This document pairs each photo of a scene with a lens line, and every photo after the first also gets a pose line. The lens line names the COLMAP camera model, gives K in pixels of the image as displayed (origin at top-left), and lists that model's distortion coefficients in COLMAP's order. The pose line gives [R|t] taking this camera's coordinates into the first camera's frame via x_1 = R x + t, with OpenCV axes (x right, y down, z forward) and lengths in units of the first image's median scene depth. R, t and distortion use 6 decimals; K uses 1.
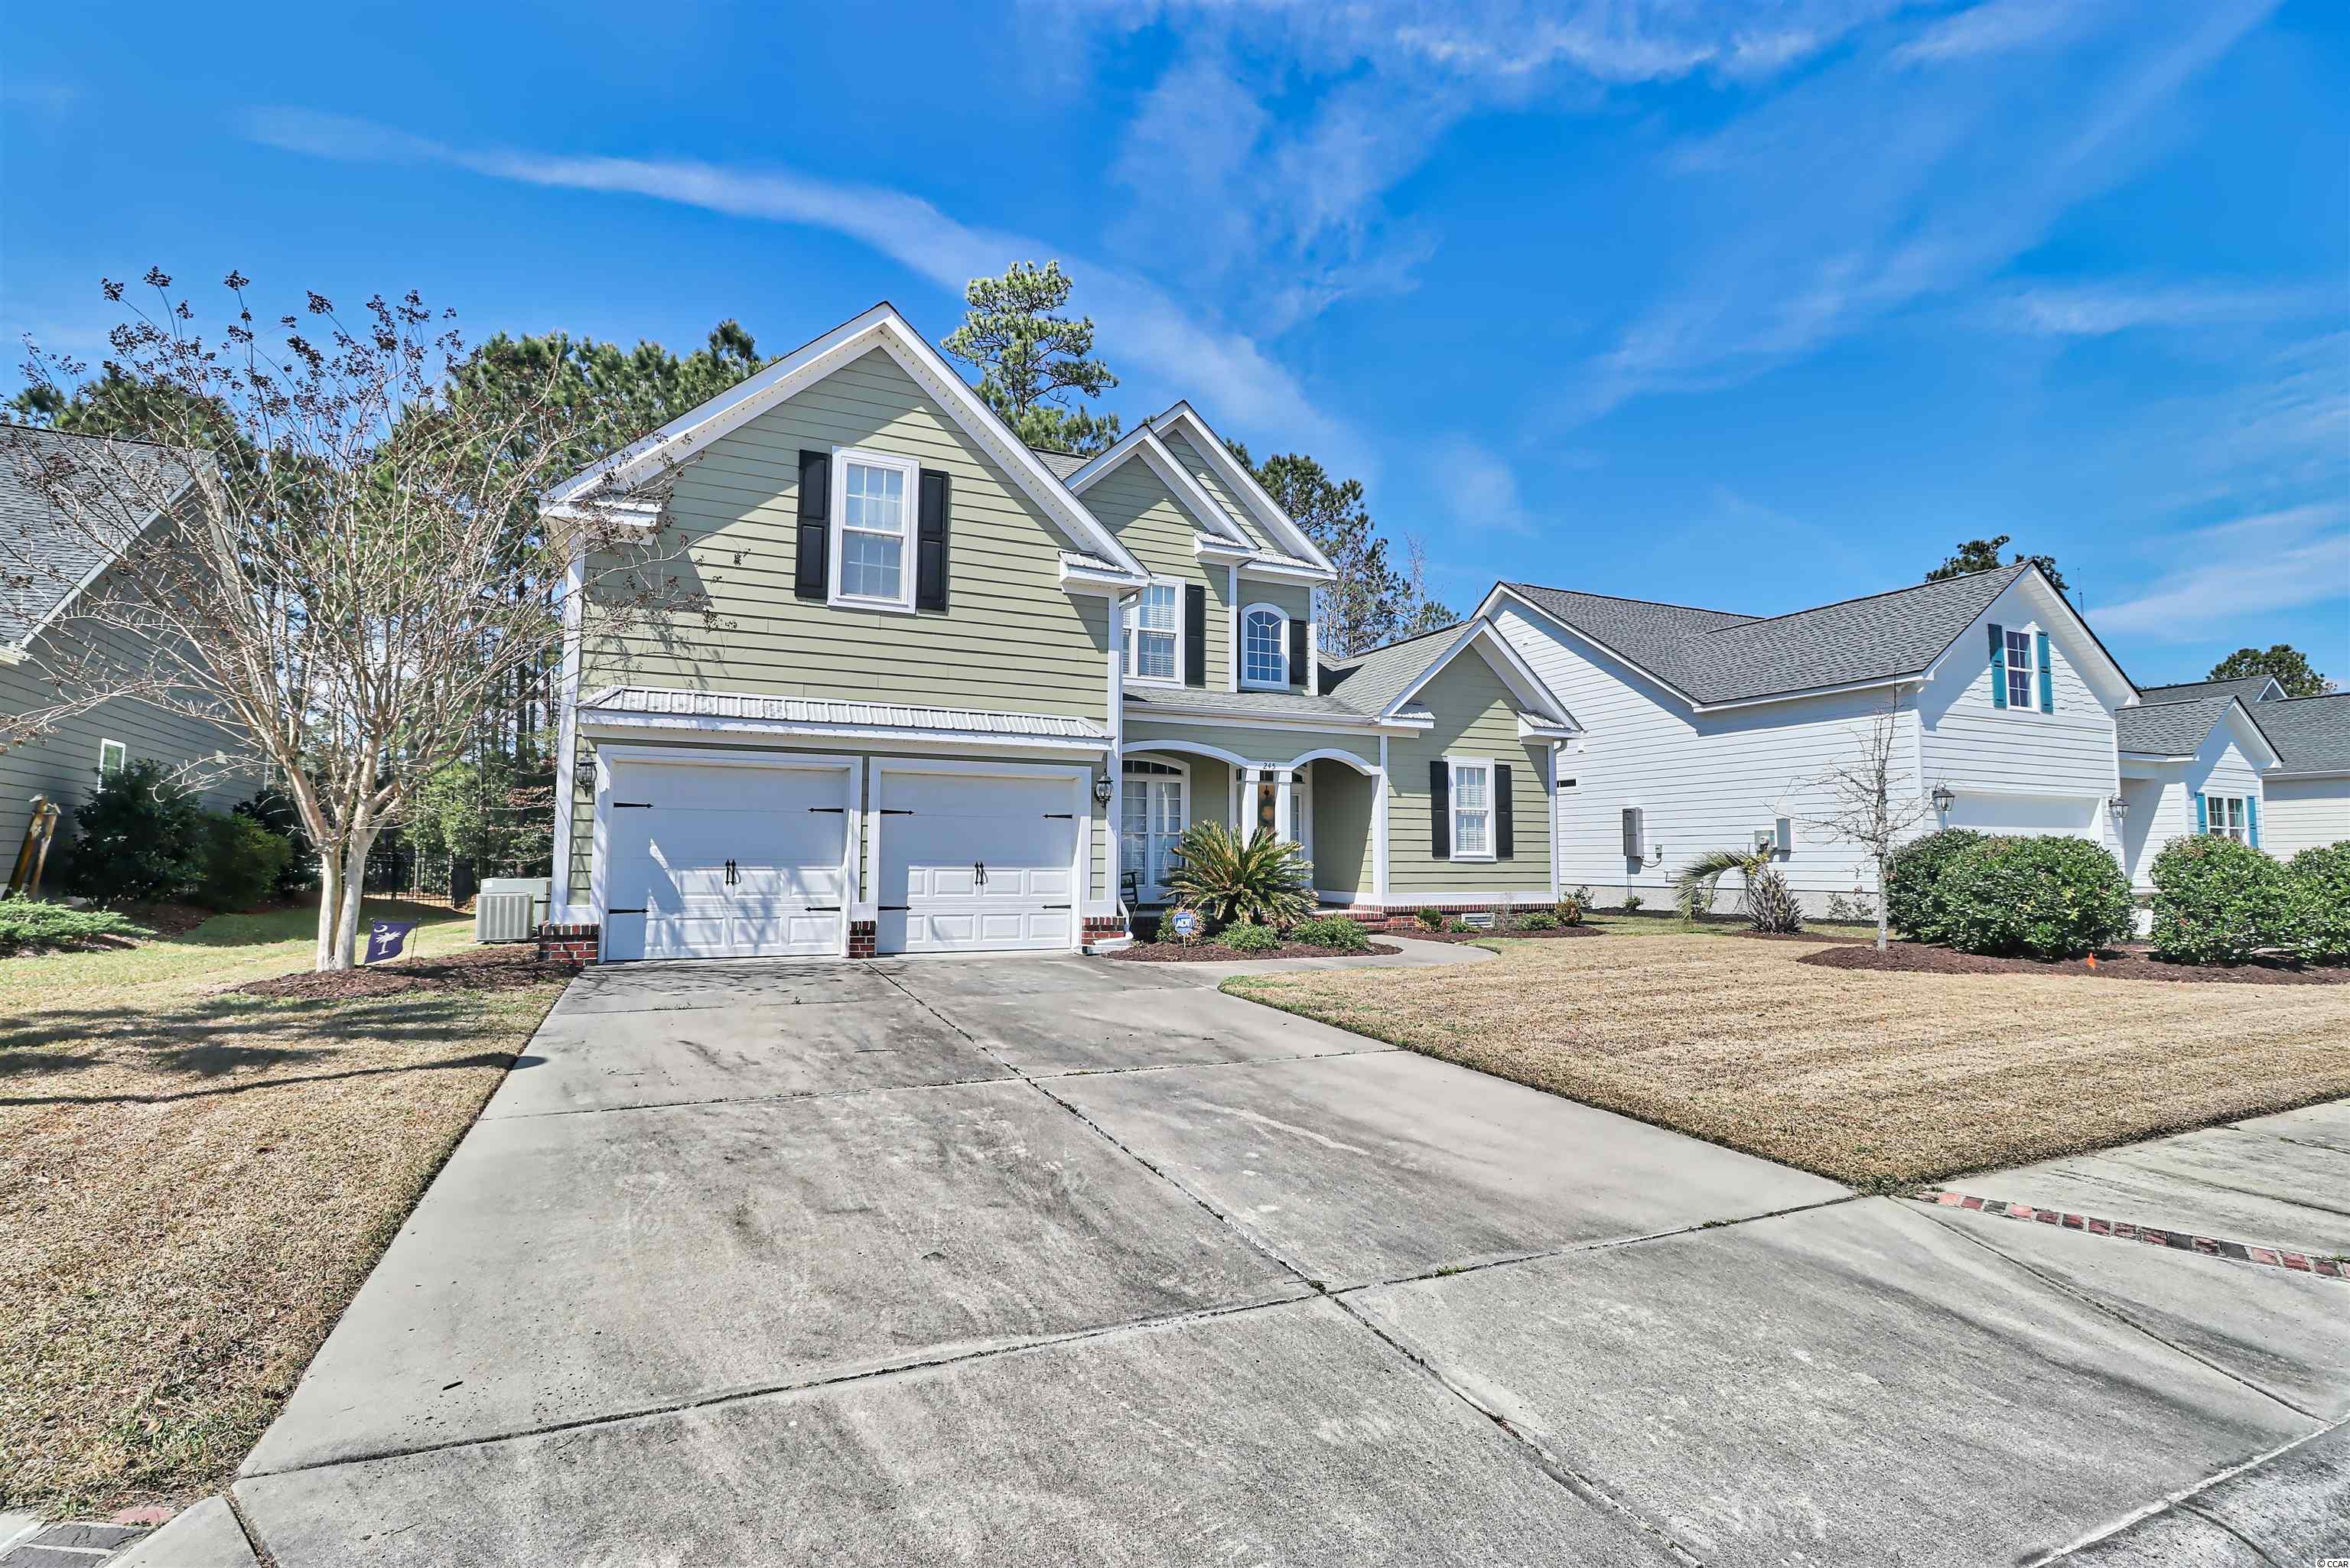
lens RADIAL K [[1081.2, 0, 1159.6], [0, 1081.2, 777.6], [0, 0, 1]] dist [-0.000862, -0.012858]
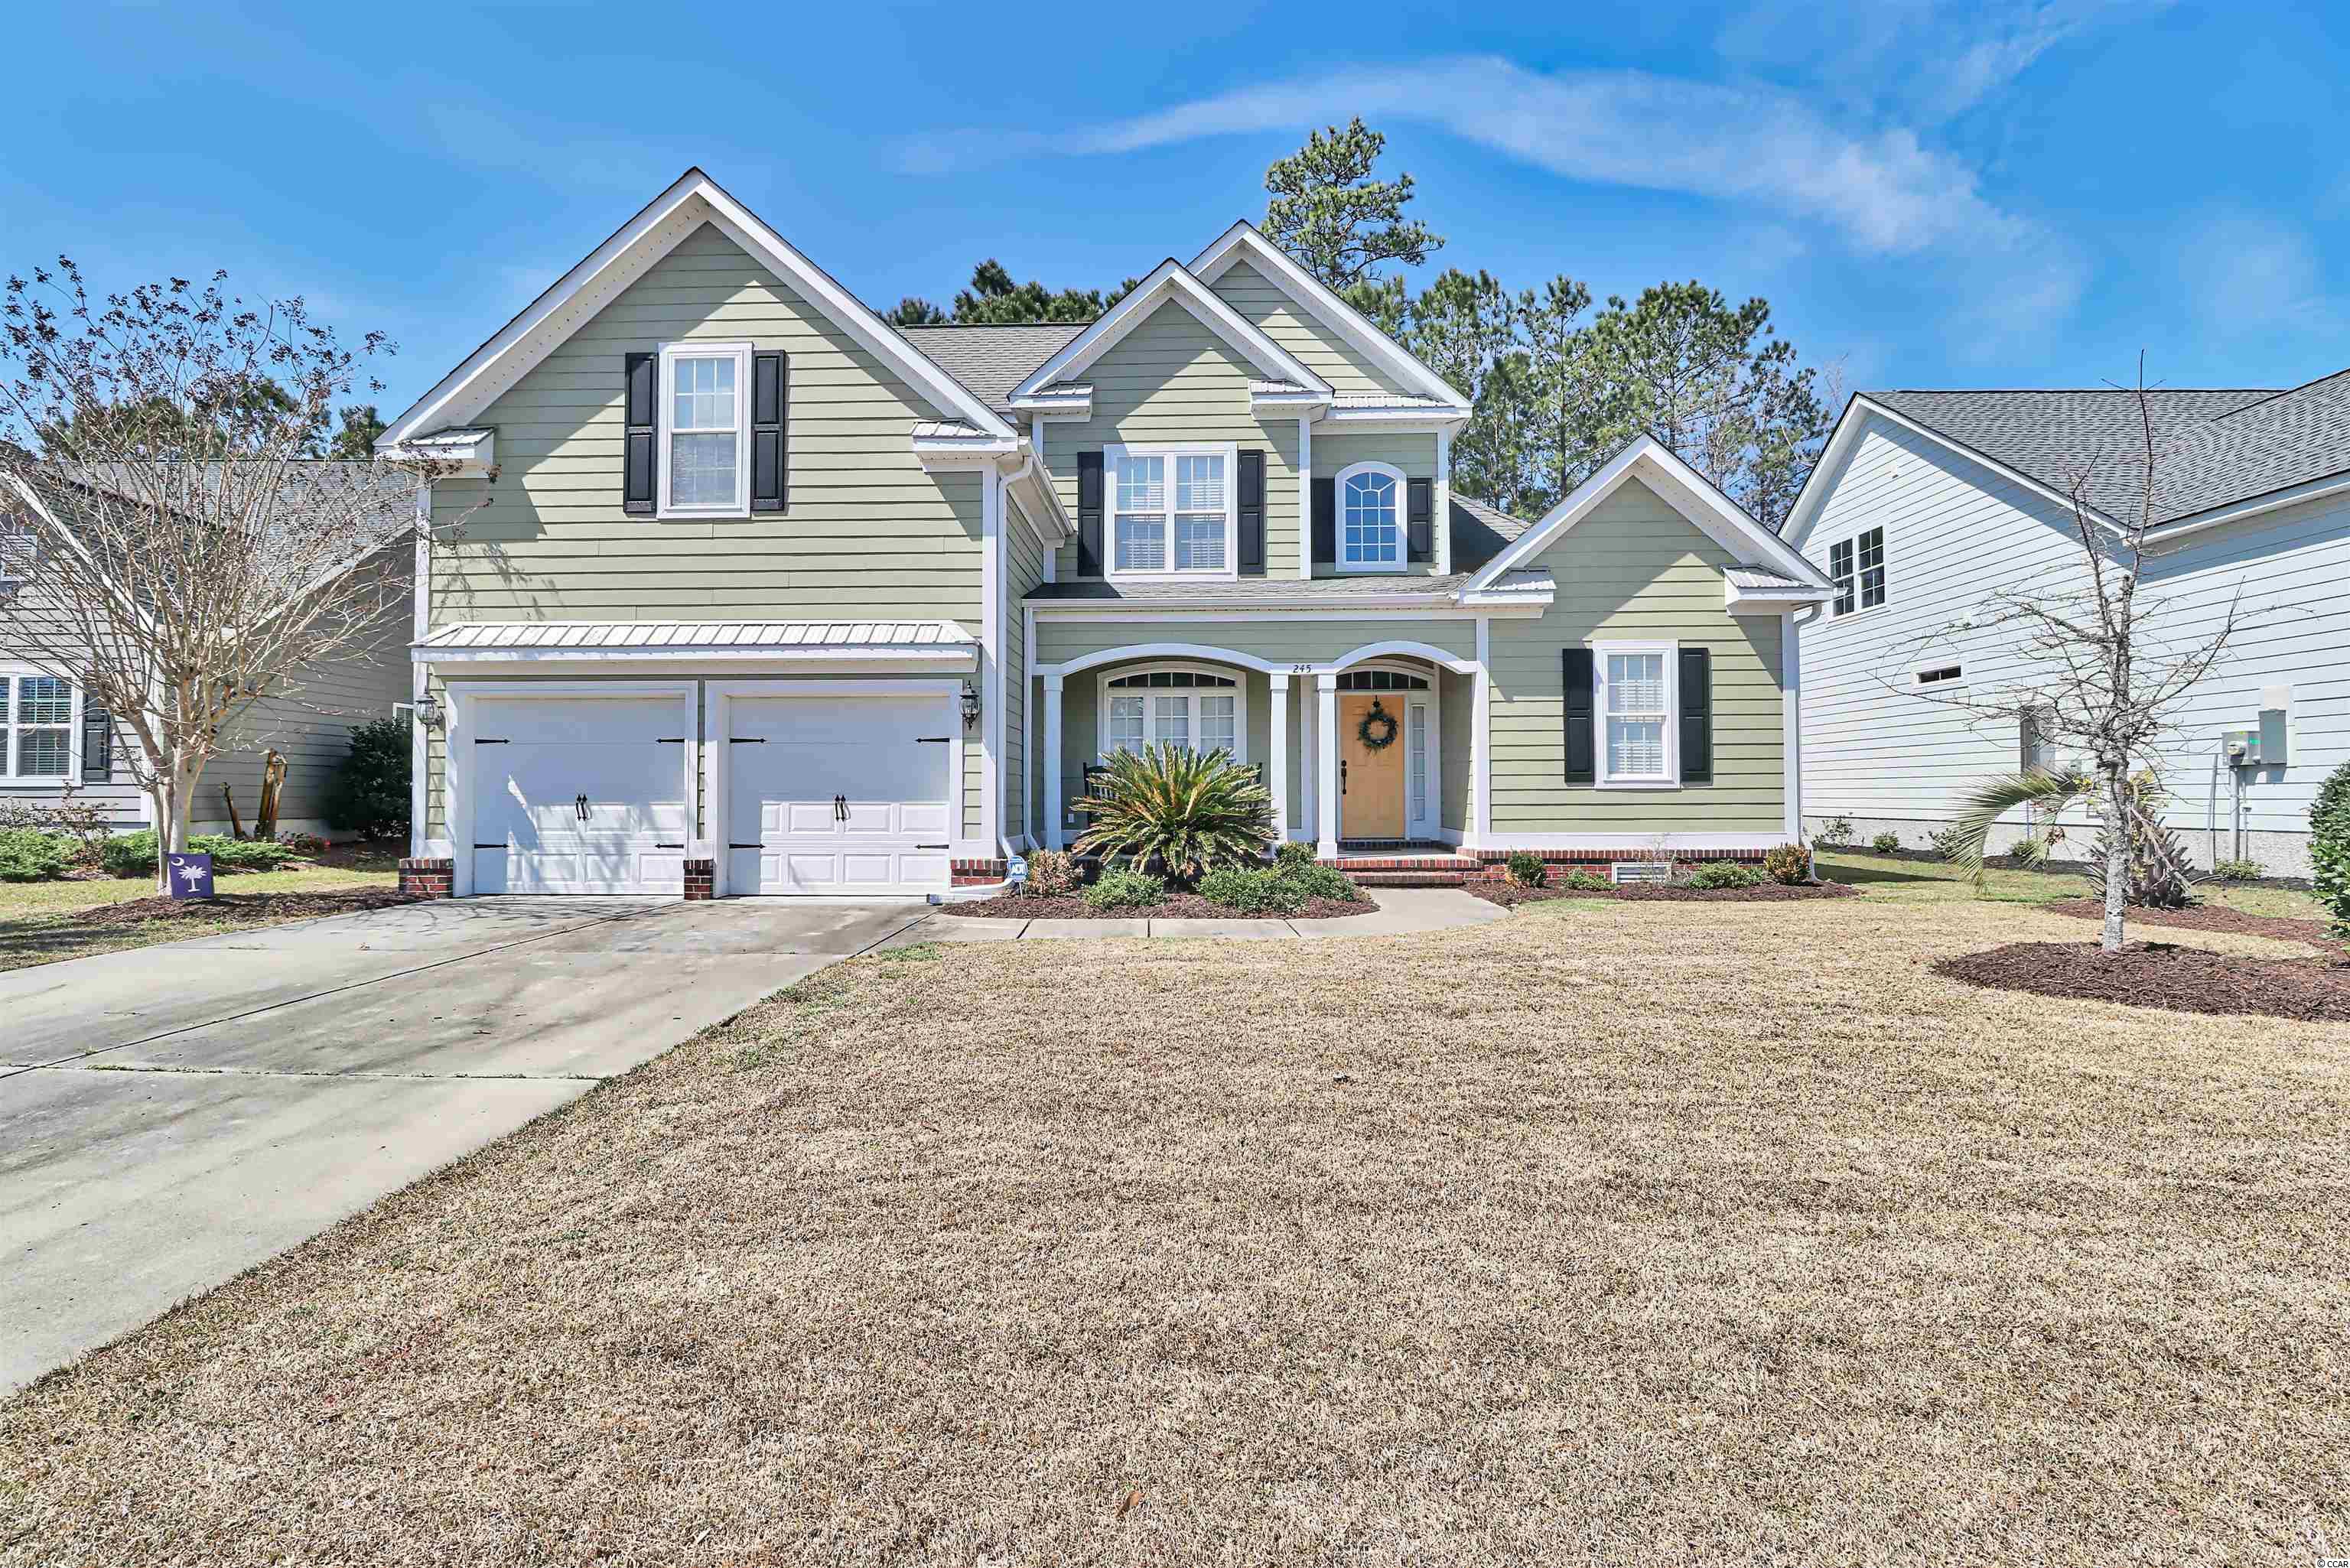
lens RADIAL K [[1081.2, 0, 1159.6], [0, 1081.2, 777.6], [0, 0, 1]] dist [-0.000862, -0.012858]
pose [[0.896346, -0.015618, -0.443080, 0.432750], [0.042331, 0.997828, 0.050463, 0.029226], [0.441330, -0.063988, 0.895061, 0.313991]]
